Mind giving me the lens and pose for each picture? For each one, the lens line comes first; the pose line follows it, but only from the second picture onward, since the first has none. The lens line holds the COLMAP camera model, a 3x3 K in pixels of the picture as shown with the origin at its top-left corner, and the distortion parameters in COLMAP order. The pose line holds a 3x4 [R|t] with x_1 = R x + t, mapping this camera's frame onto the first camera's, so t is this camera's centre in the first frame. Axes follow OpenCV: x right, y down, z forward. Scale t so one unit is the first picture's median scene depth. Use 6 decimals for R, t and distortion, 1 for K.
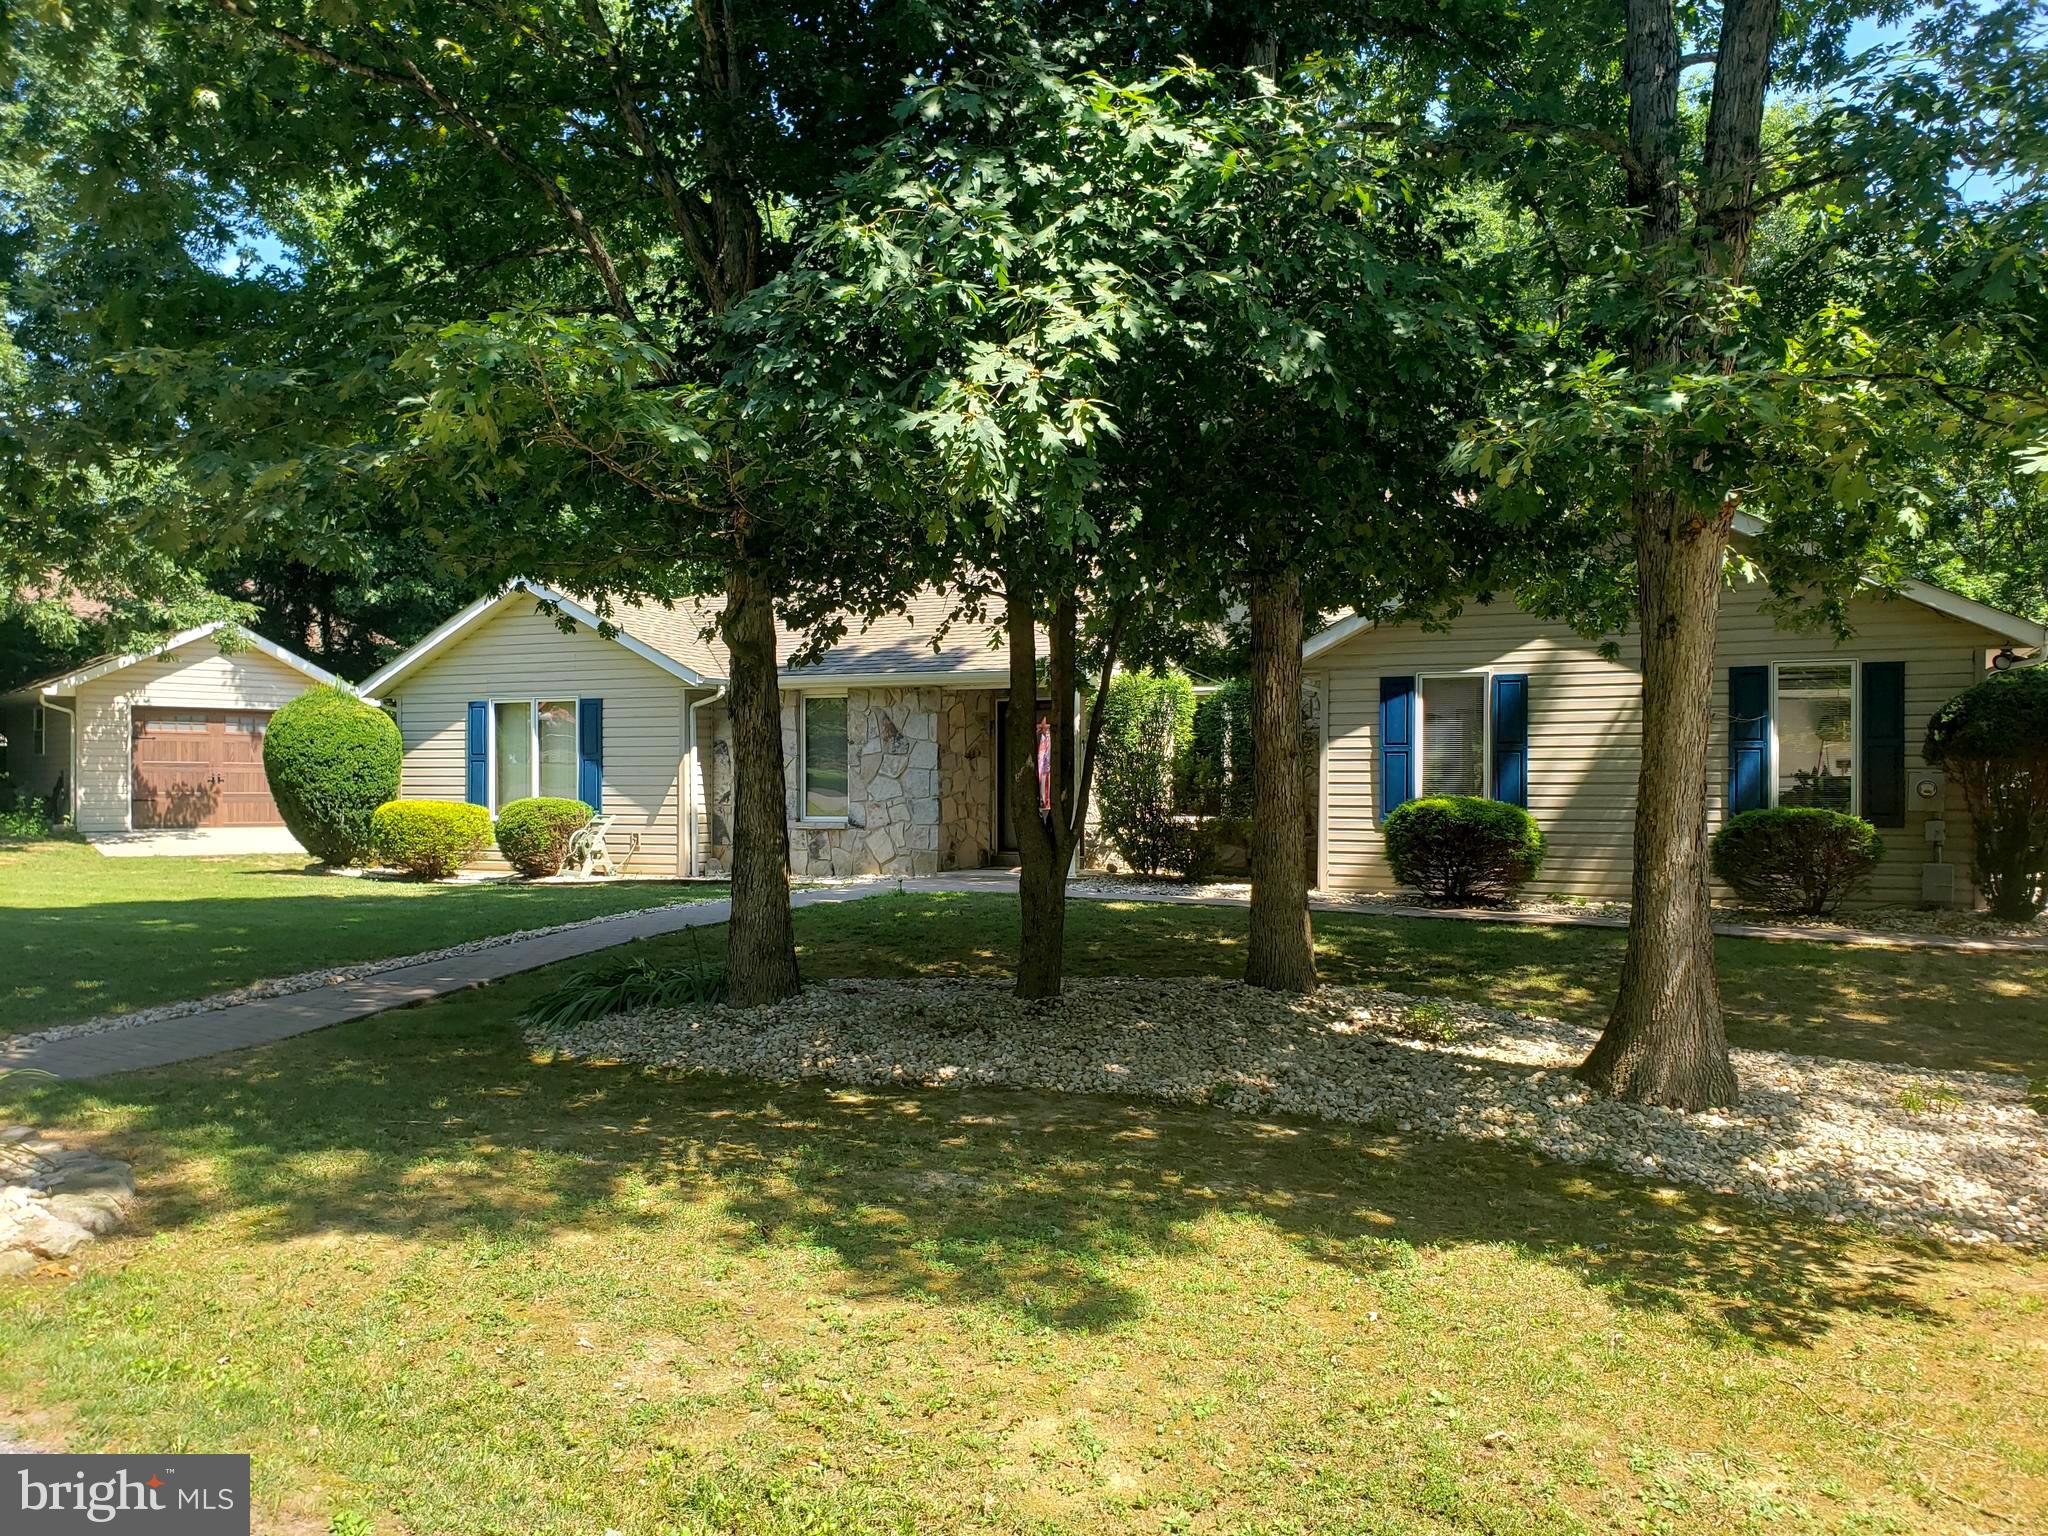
lens RADIAL K [[1586.2, 0, 1024.0], [0, 1586.2, 768.0], [0, 0, 1]] dist [0.107915, -0.241363]
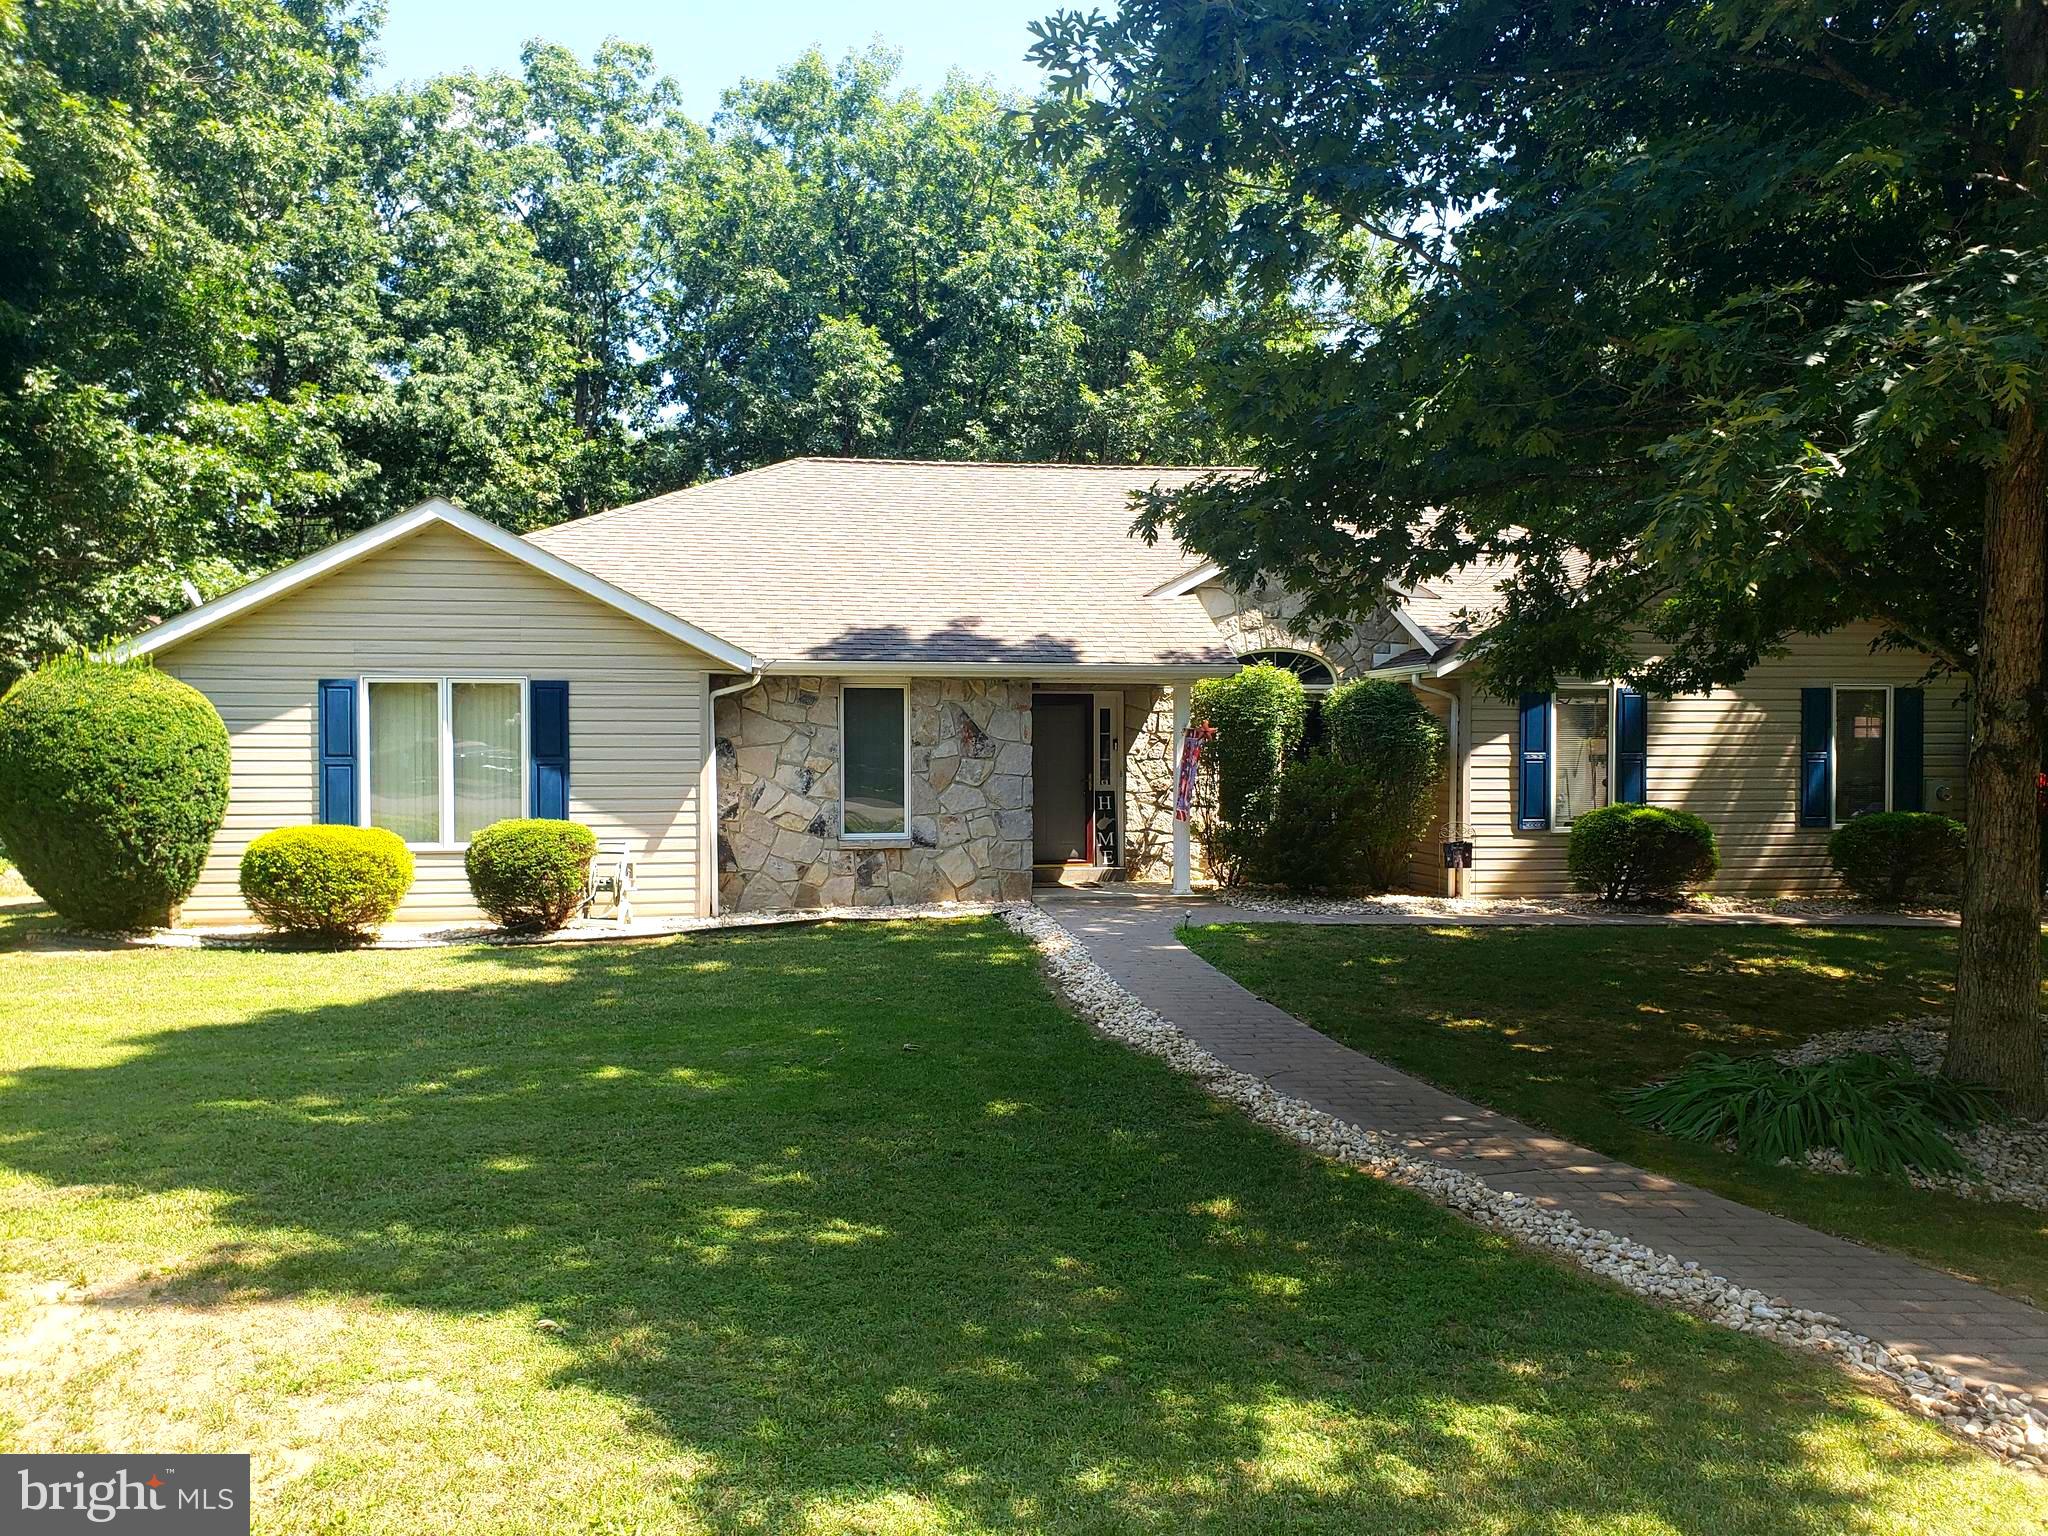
lens RADIAL K [[1594.3, 0, 1024.0], [0, 1594.3, 768.0], [0, 0, 1]] dist [0.093589, -0.131252]
pose [[0.826467, -0.009376, 0.562907, -0.526825], [-0.006250, 0.999647, 0.025826, -0.024923], [-0.562950, -0.024862, 0.826117, 0.279893]]
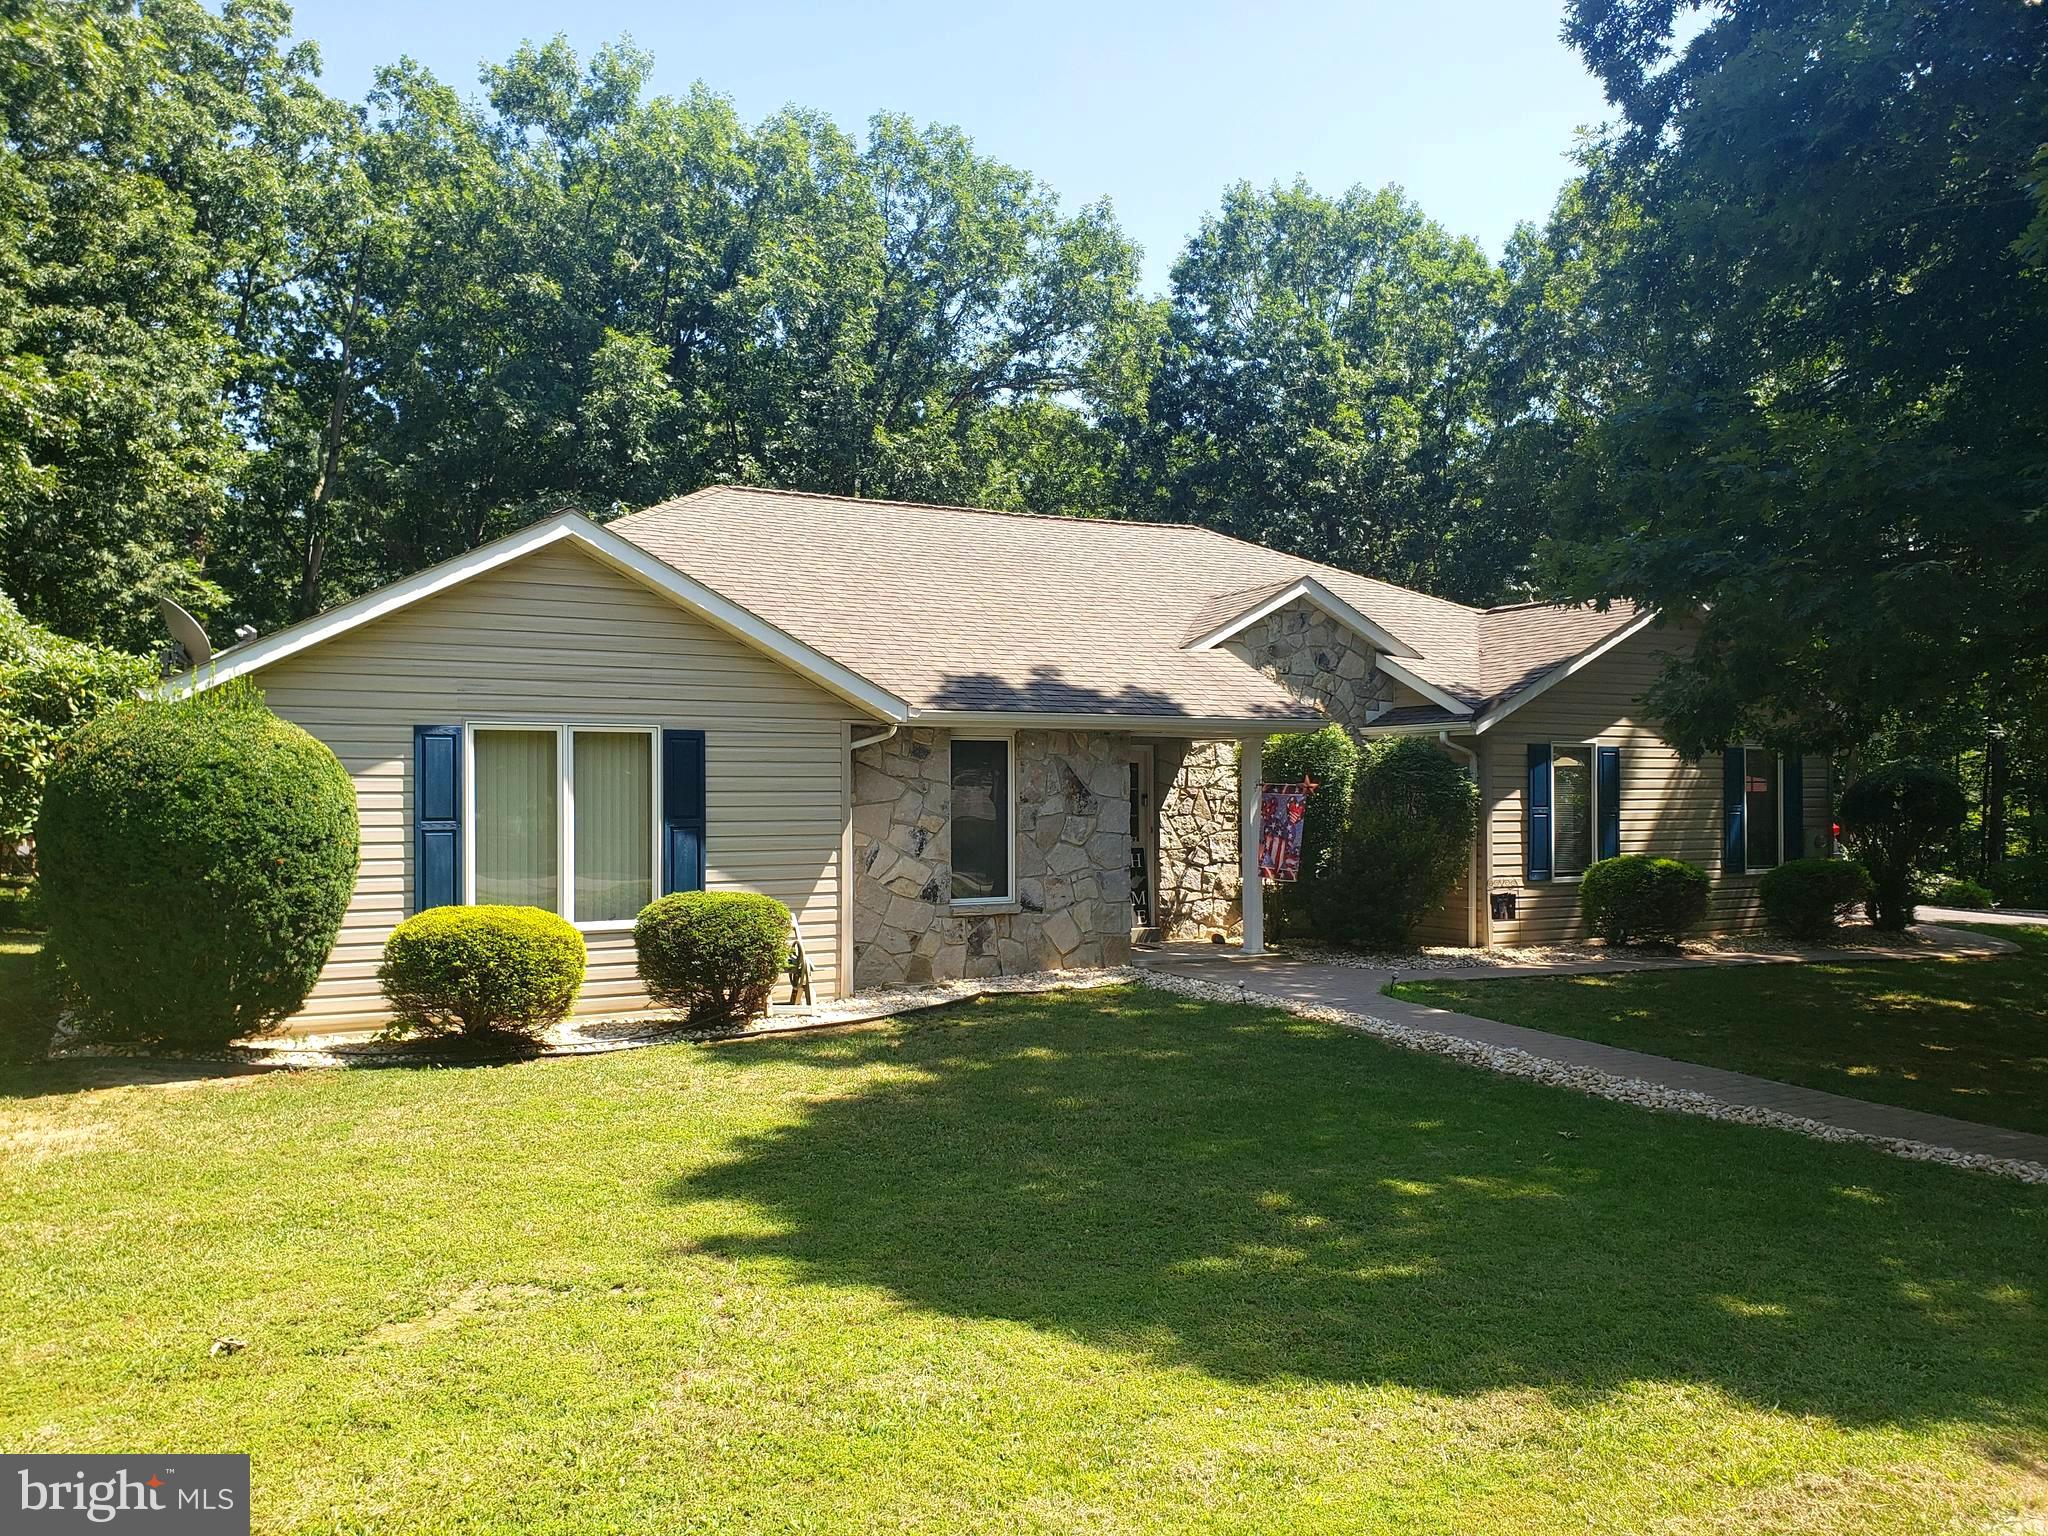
lens RADIAL K [[1594.3, 0, 1024.0], [0, 1594.3, 768.0], [0, 0, 1]] dist [0.093589, -0.131252]
pose [[0.592773, 0.010653, 0.805299, -0.727102], [-0.007538, 0.999942, -0.007679, -0.025589], [-0.805334, -0.001518, 0.592819, 0.538186]]
